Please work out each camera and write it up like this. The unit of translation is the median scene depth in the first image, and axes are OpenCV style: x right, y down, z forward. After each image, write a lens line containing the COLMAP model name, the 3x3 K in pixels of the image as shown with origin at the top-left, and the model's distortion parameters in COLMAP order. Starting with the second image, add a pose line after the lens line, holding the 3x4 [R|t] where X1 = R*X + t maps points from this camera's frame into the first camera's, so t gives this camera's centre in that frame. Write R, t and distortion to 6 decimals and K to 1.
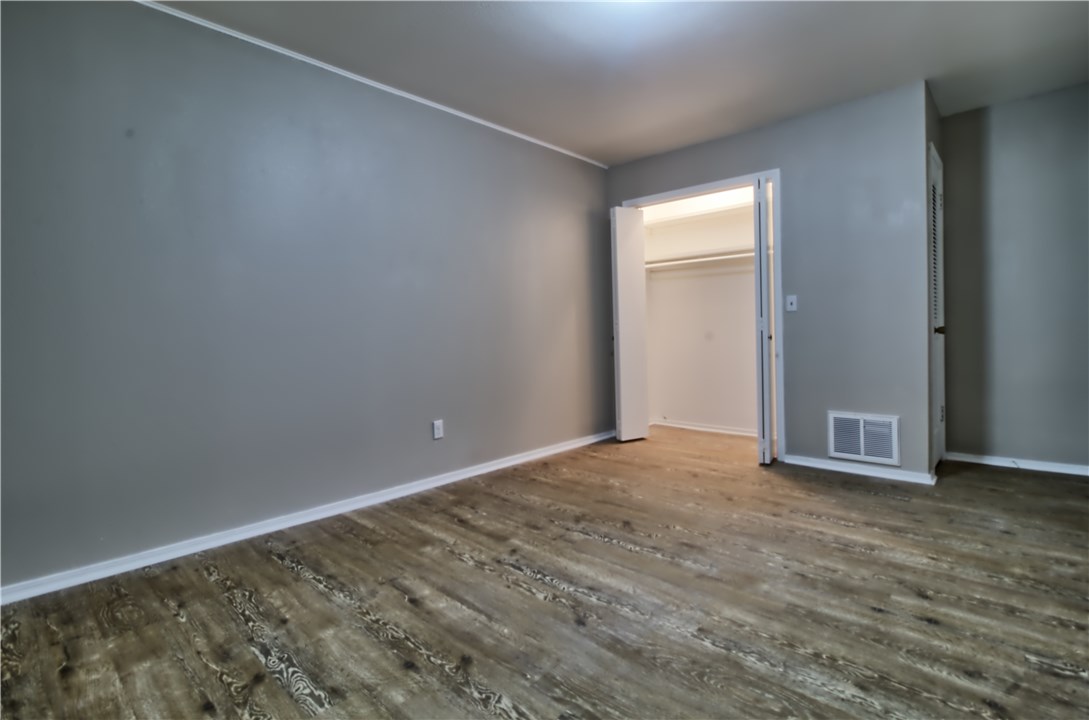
lens RADIAL K [[526.4, 0, 544.8], [0, 526.4, 346.3], [0, 0, 1]] dist [-0.000830, -0.000898]
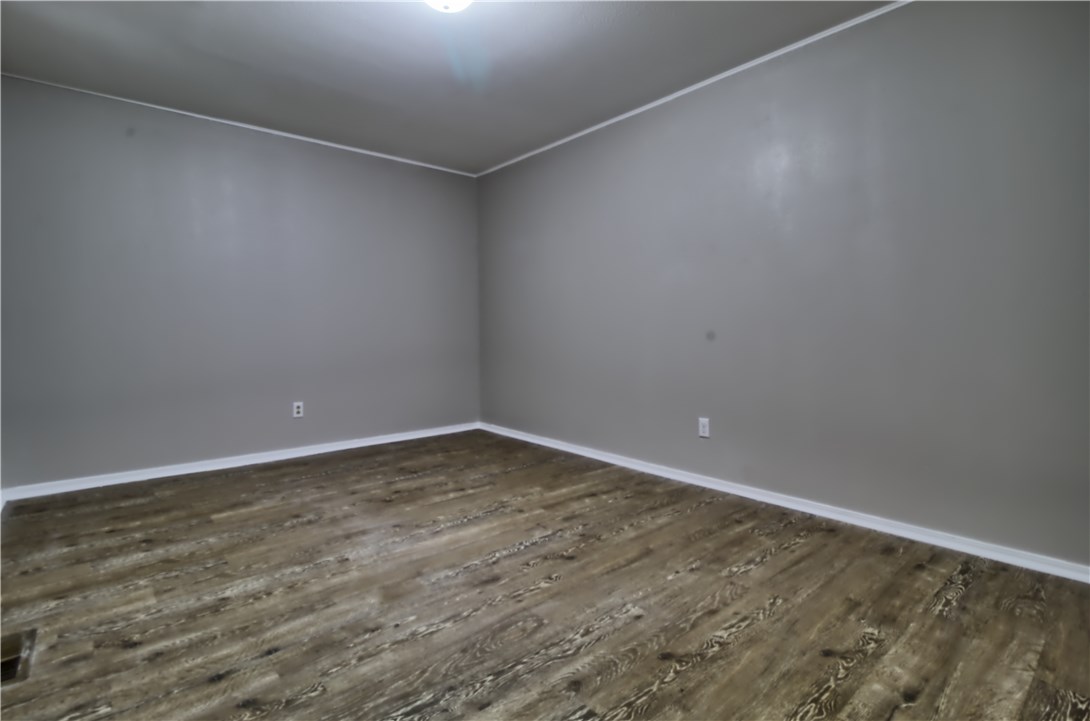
lens RADIAL K [[526.9, 0, 545.3], [0, 526.9, 346.8], [0, 0, 1]] dist [-0.000830, -0.000898]
pose [[-0.114512, 0.056629, -0.991807, 1.425388], [-0.020511, 0.998026, 0.059352, -0.068217], [0.993210, 0.027139, -0.113125, 1.540462]]
